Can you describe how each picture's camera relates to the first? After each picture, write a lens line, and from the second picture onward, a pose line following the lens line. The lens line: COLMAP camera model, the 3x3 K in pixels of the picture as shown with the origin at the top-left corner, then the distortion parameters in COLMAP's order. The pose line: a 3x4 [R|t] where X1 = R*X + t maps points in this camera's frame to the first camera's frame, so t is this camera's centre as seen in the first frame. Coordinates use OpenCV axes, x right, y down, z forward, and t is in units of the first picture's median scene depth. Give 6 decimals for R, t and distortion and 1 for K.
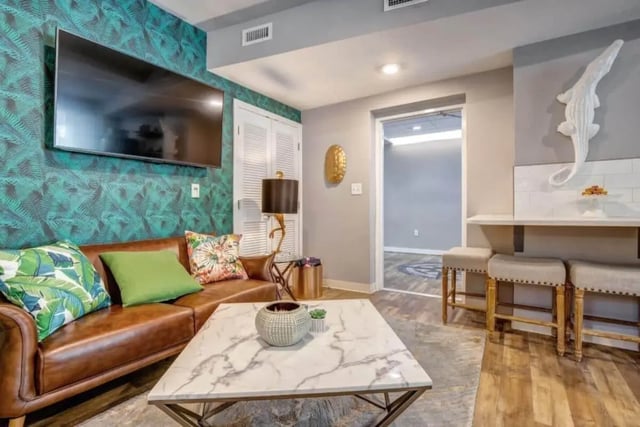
lens RADIAL K [[310.5, 0, 312.9], [0, 310.5, 204.5], [0, 0, 1]] dist [-0.004104, 0.000002]
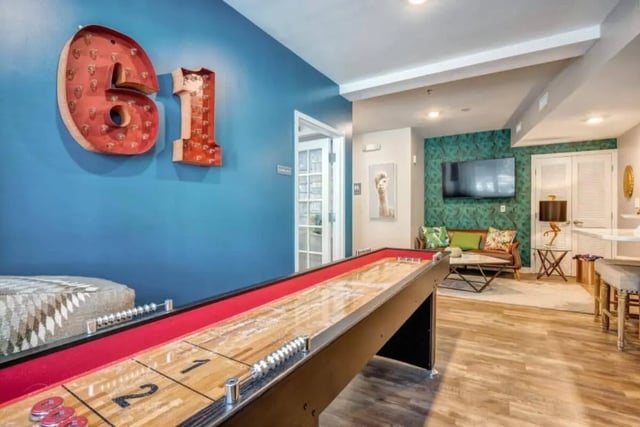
lens RADIAL K [[310.5, 0, 318.7], [0, 310.5, 211.0], [0, 0, 1]] dist [-0.004104, 0.000002]
pose [[0.034372, 0.011121, -0.999347, 1.539479], [0.015915, 0.999805, 0.011674, -0.068663], [0.999282, -0.016306, 0.034188, -0.284625]]
